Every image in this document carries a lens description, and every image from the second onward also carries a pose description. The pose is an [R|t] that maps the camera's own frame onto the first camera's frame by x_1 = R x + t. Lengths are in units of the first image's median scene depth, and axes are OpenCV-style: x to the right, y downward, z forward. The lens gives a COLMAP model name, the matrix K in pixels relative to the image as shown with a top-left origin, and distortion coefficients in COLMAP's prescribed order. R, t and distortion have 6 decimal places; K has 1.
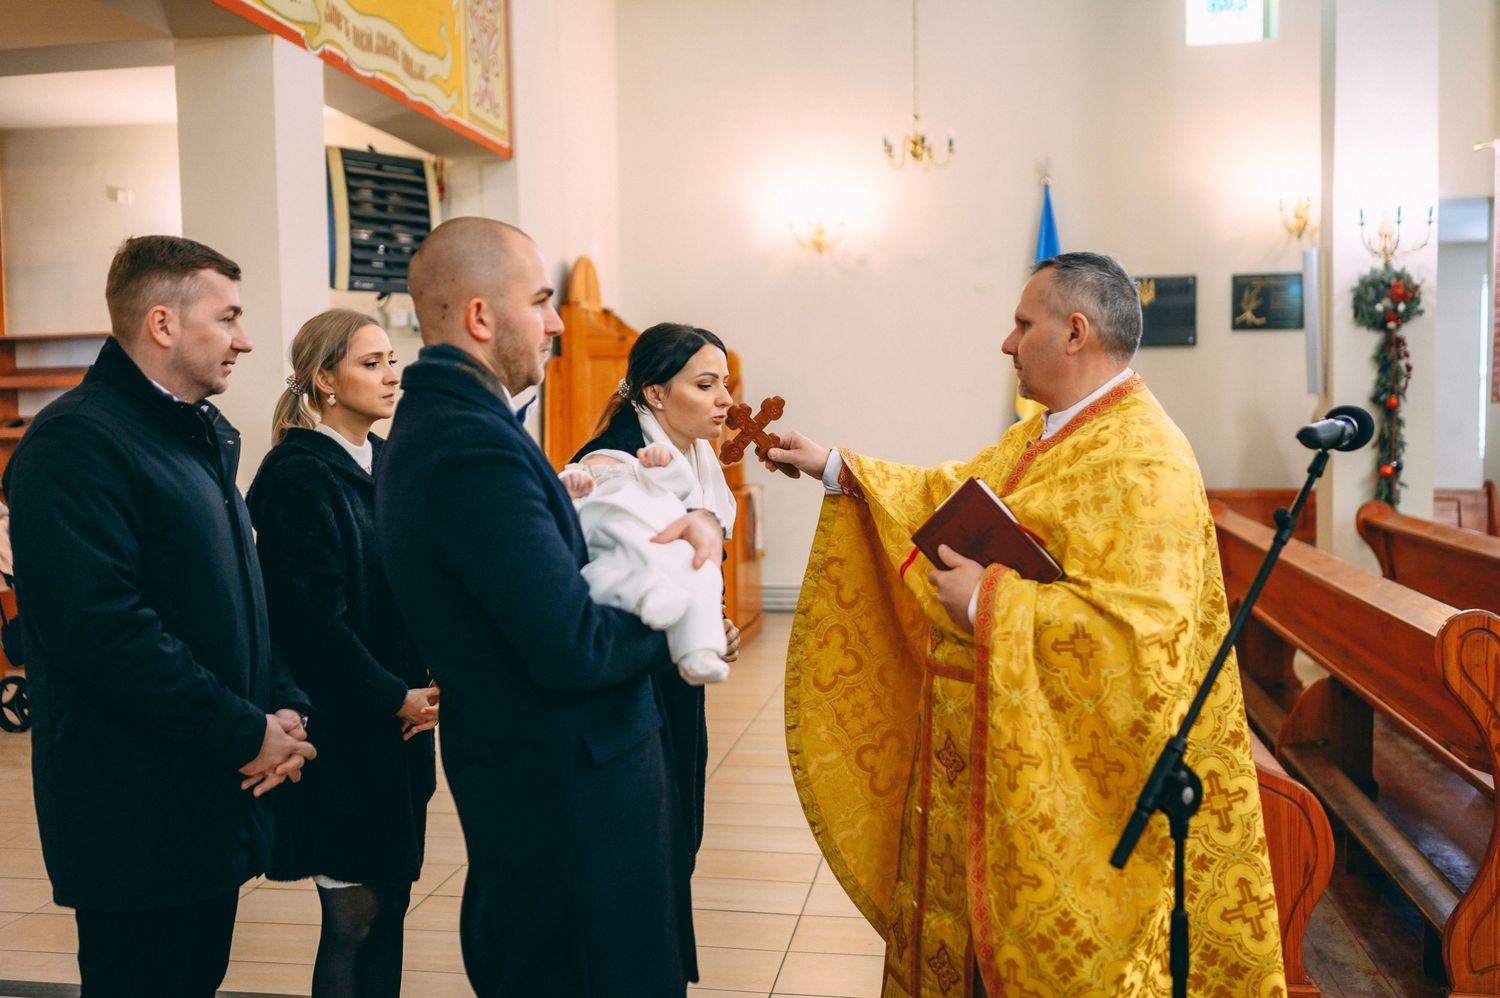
lens RADIAL K [[1486.1, 0, 753.0], [0, 1486.1, 491.5], [0, 0, 1]] dist [0.004400, 0.000000]
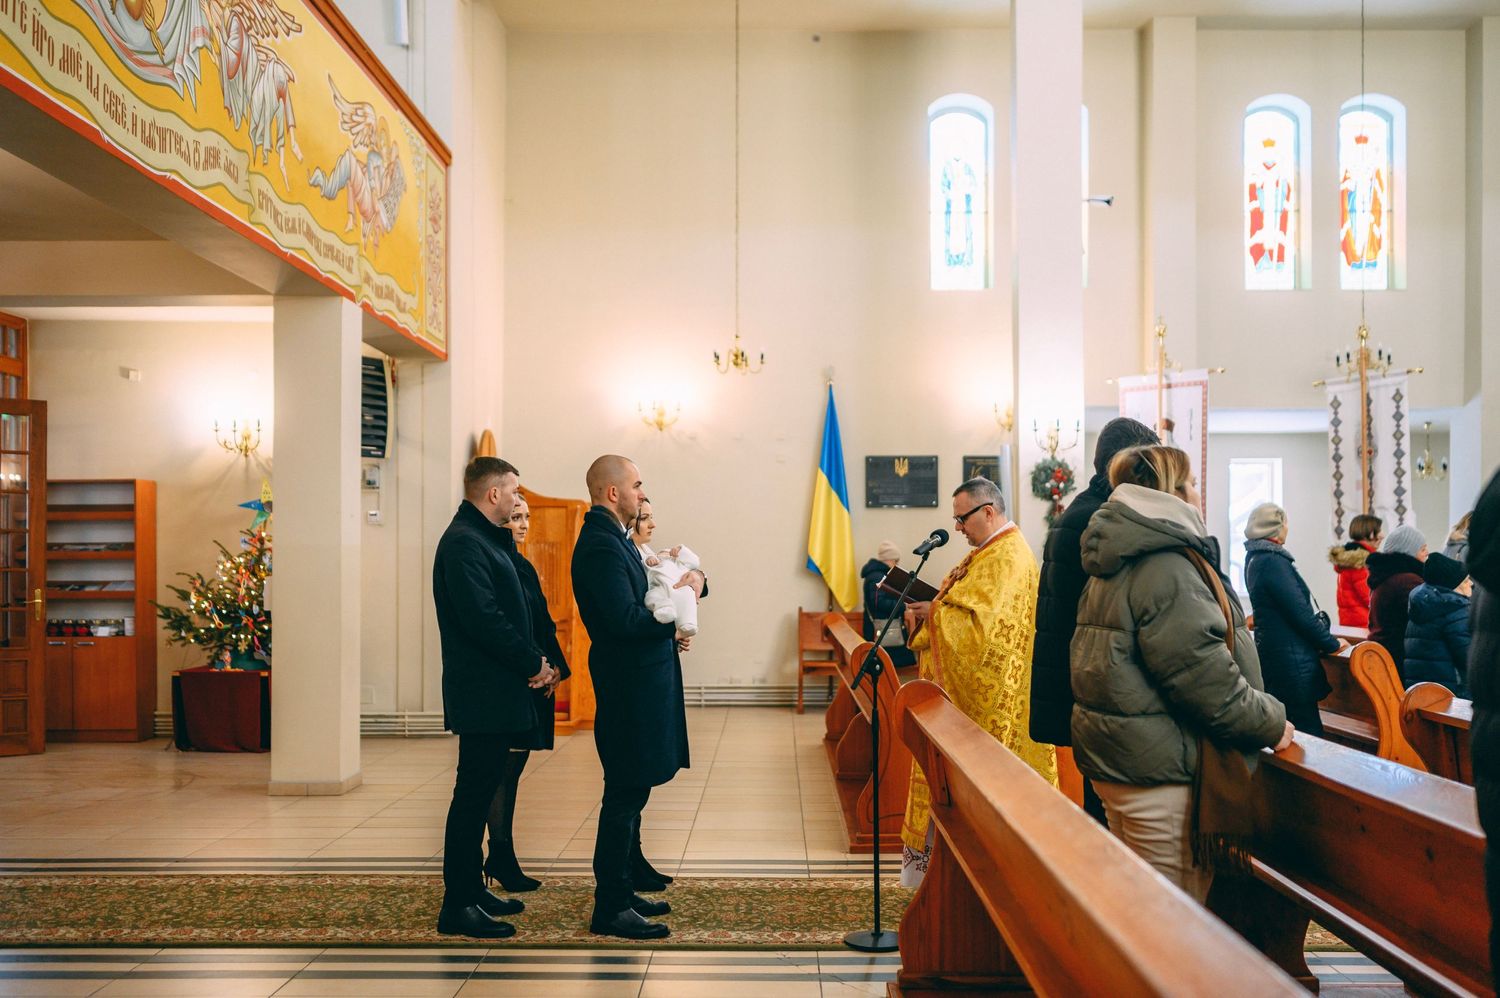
lens RADIAL K [[1486.1, 0, 750.4], [0, 1486.1, 503.9], [0, 0, 1]] dist [0.004400, 0.000000]
pose [[0.989906, 0.022013, 0.140006, -0.083337], [-0.008852, 0.995539, -0.093939, 0.037704], [-0.141449, 0.091752, 0.985684, -0.422264]]
